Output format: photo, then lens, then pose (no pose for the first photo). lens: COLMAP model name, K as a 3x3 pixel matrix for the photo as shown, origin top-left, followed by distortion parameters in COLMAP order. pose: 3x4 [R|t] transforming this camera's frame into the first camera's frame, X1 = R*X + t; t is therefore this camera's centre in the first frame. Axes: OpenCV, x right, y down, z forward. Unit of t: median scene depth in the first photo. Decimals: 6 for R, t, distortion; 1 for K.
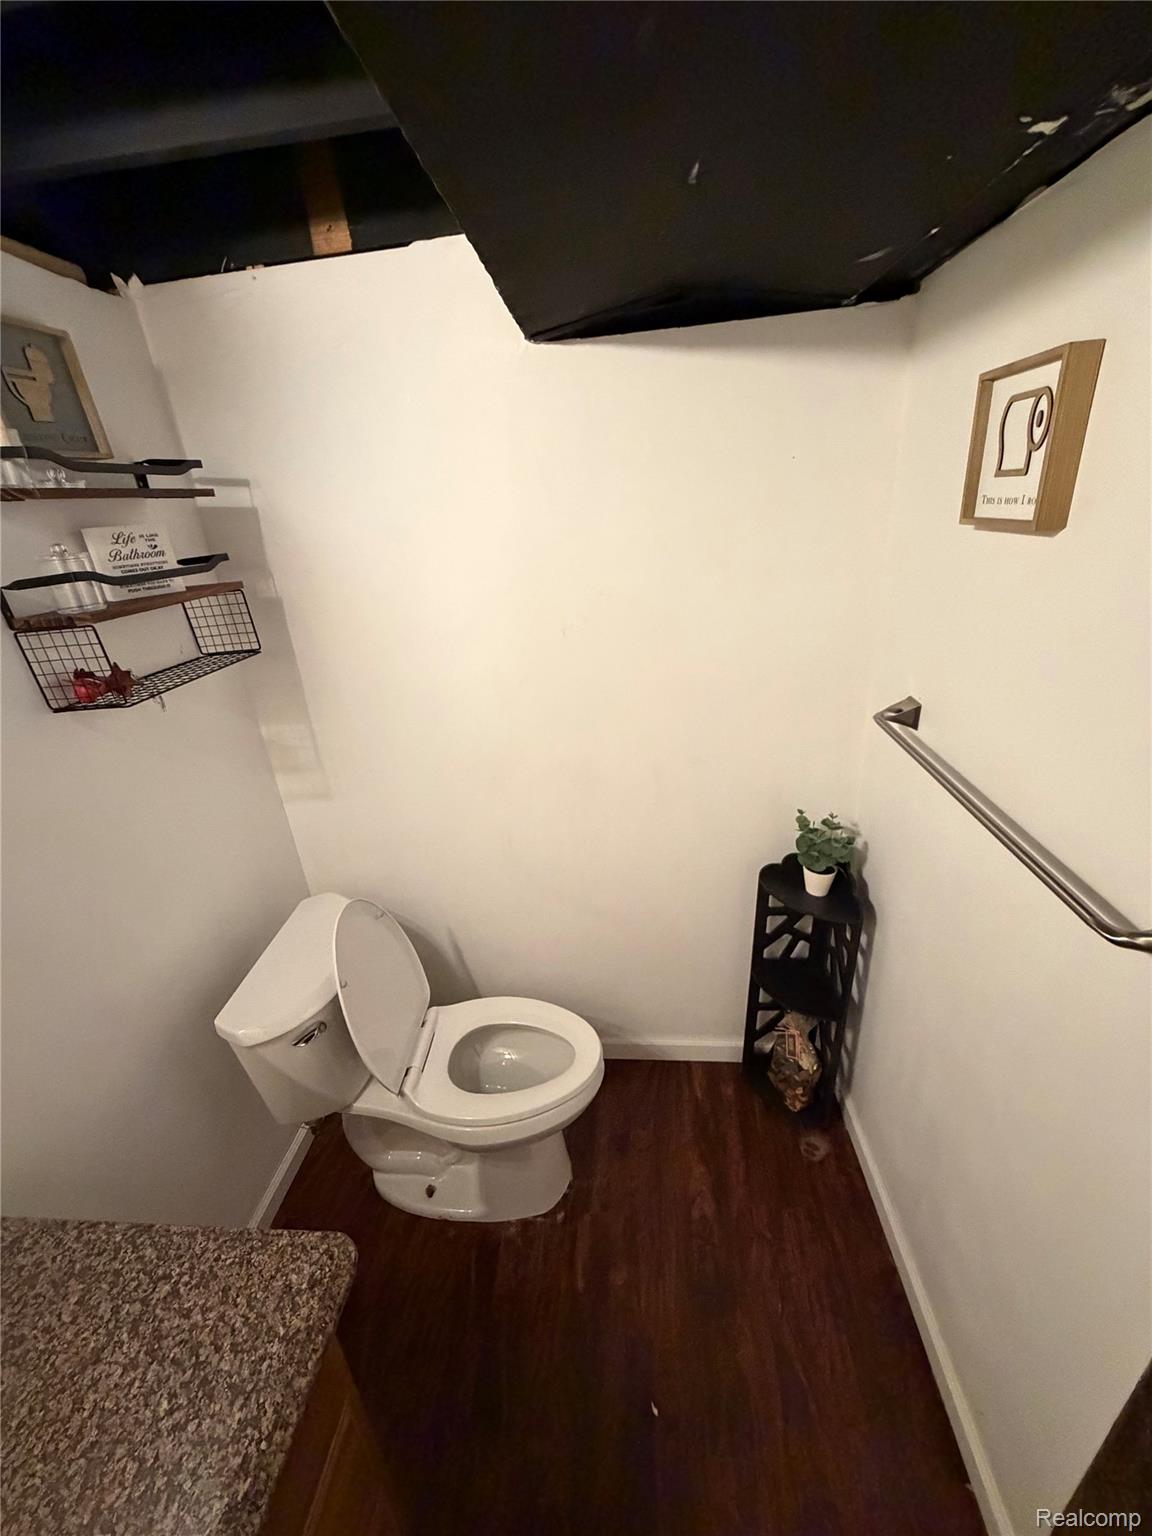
lens RADIAL K [[612.9, 0, 573.8], [0, 612.9, 767.1], [0, 0, 1]] dist [0.001555, -0.000174]
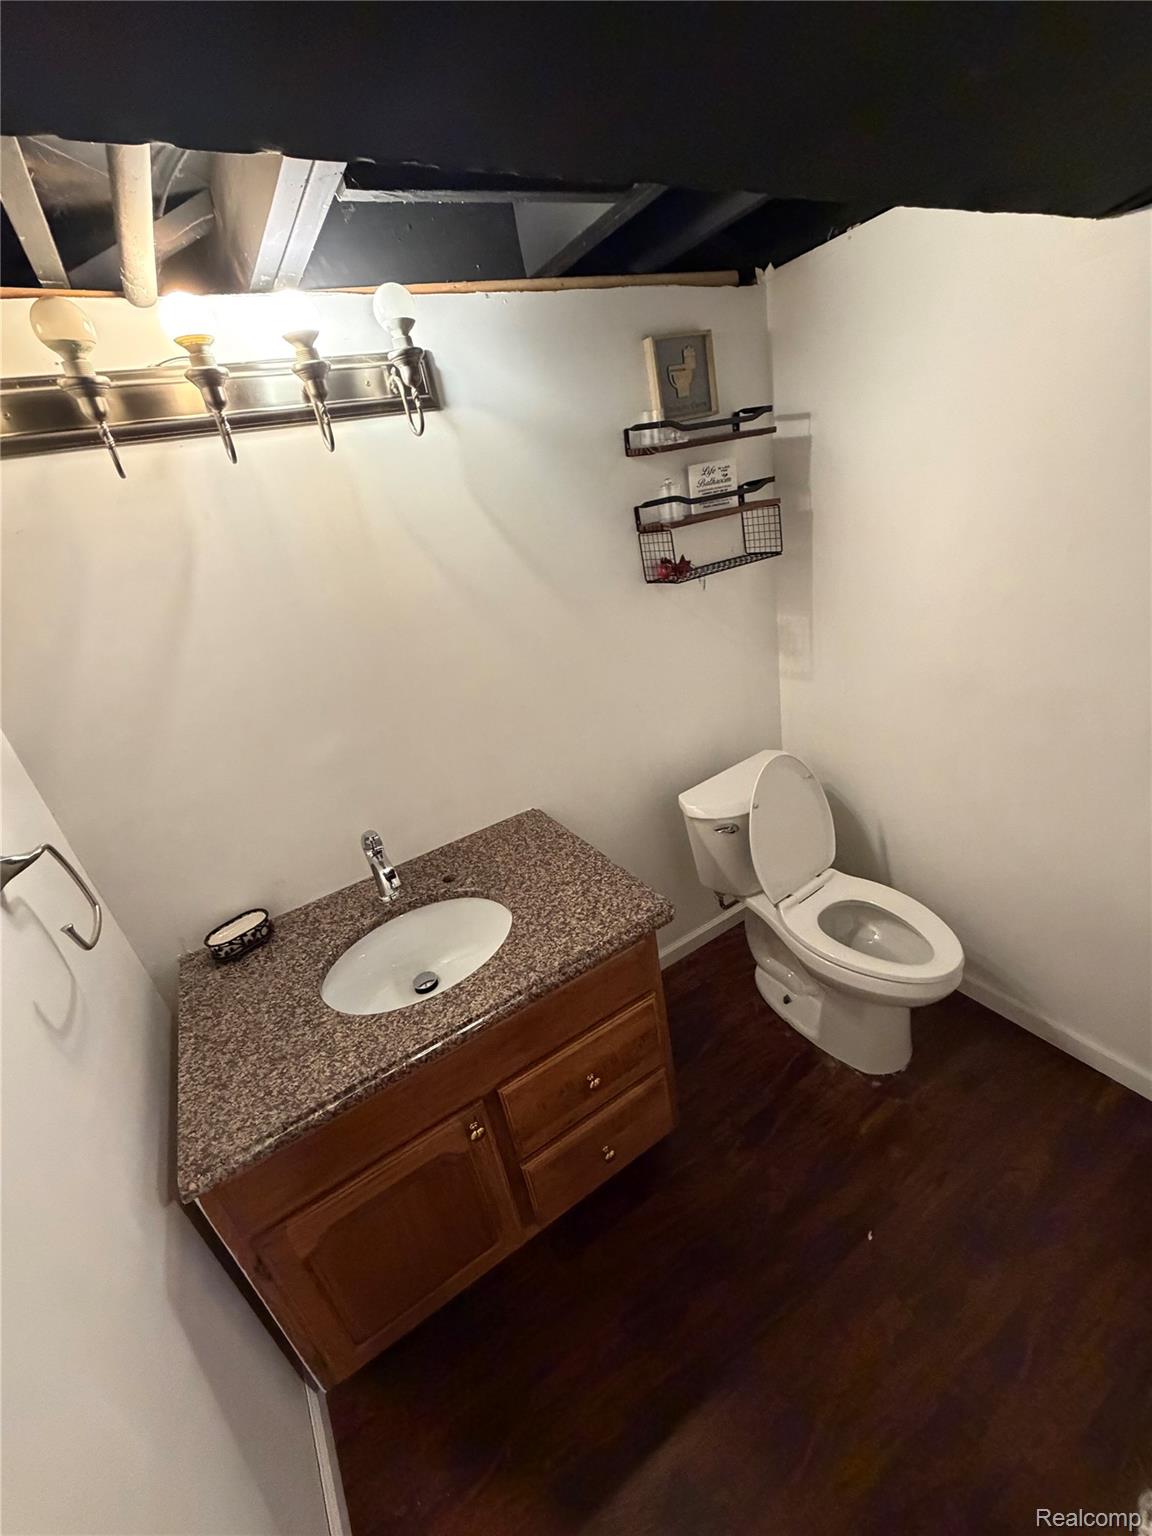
lens RADIAL K [[612.9, 0, 579.0], [0, 612.9, 768.0], [0, 0, 1]] dist [0.001555, -0.000174]
pose [[0.599797, 0.309604, -0.737827, 0.375246], [-0.203358, 0.950814, 0.233662, 0.032729], [0.773879, 0.009894, 0.633256, -0.178843]]
